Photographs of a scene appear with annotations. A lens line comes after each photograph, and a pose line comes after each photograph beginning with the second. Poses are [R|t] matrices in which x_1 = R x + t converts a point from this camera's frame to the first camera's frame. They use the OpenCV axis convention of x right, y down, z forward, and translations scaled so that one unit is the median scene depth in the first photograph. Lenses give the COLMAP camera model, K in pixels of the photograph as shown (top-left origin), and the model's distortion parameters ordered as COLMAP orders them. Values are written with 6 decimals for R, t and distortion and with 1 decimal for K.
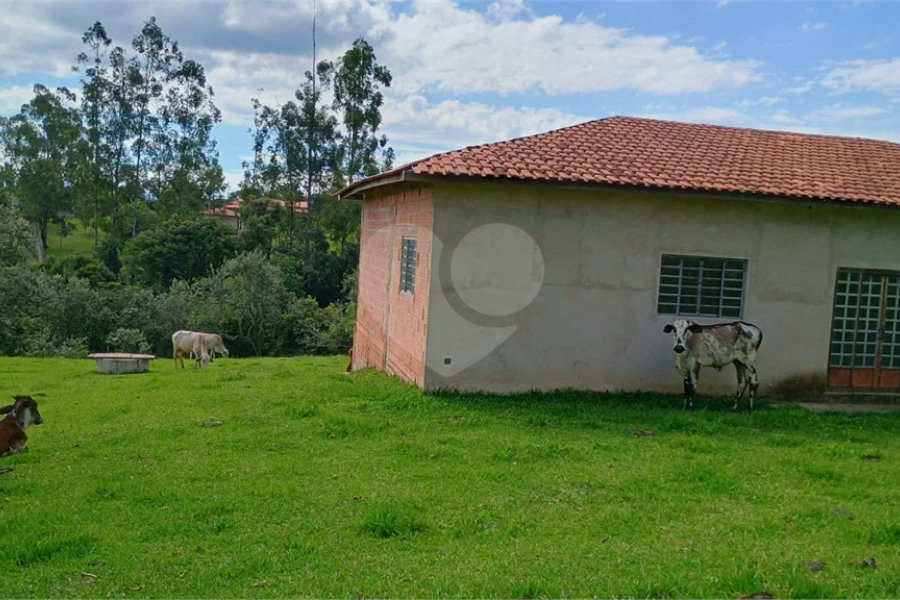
lens RADIAL K [[862.5, 0, 484.2], [0, 862.5, 274.8], [0, 0, 1]] dist [0.043782, -0.014017]
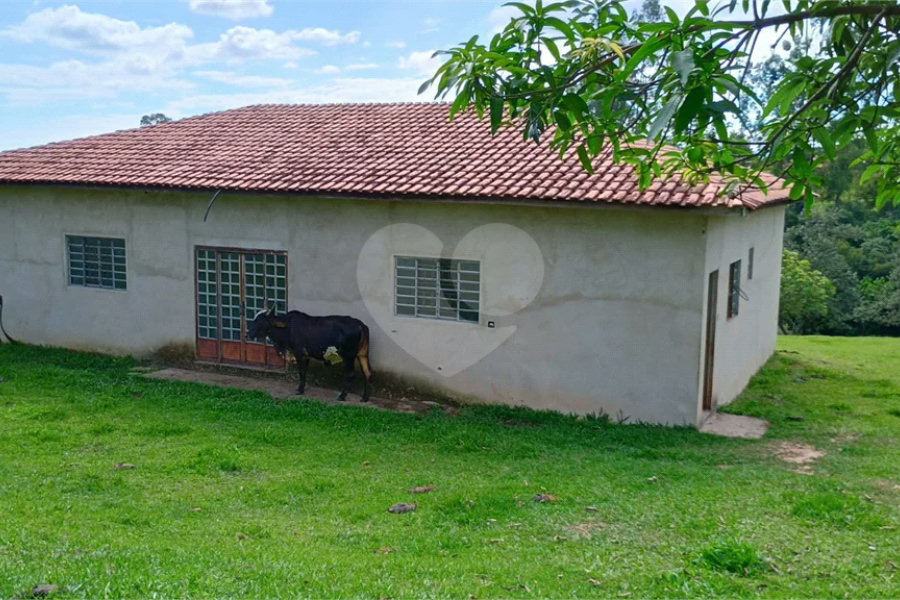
lens RADIAL K [[945.3, 0, 450.0], [0, 945.3, 300.0], [0, 0, 1]] dist [0.003995, 0.002316]
pose [[0.803204, 0.021355, -0.595321, 1.354661], [-0.024322, 0.999700, 0.003045, 0.047787], [0.595207, 0.012033, 0.803482, 0.238416]]
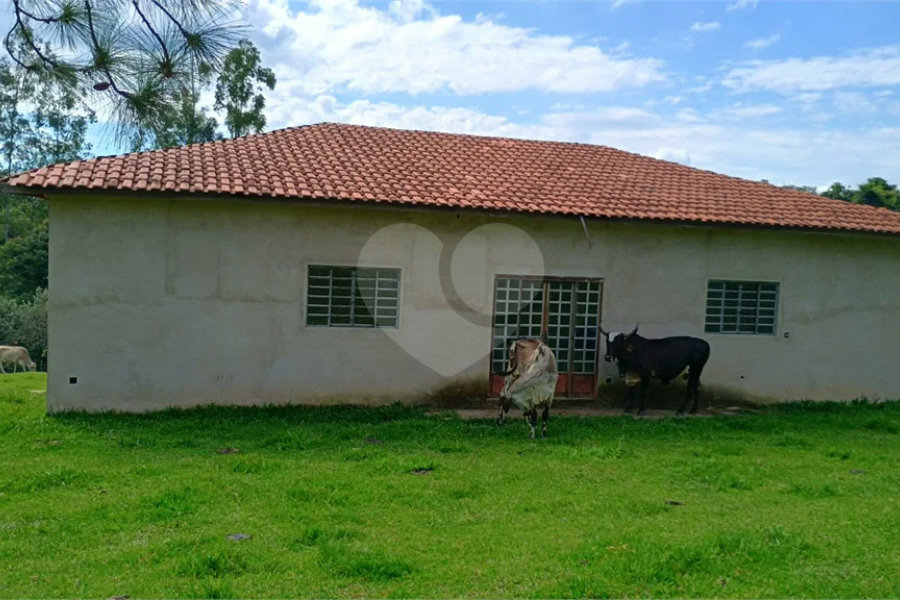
lens RADIAL K [[859.6, 0, 450.0], [0, 859.6, 300.0], [0, 0, 1]] dist [0.034177, -0.009925]
pose [[0.997468, -0.020010, 0.068245, 0.283314], [0.018058, 0.999414, 0.029093, -0.008934], [-0.068787, -0.027787, 0.997244, 0.011819]]
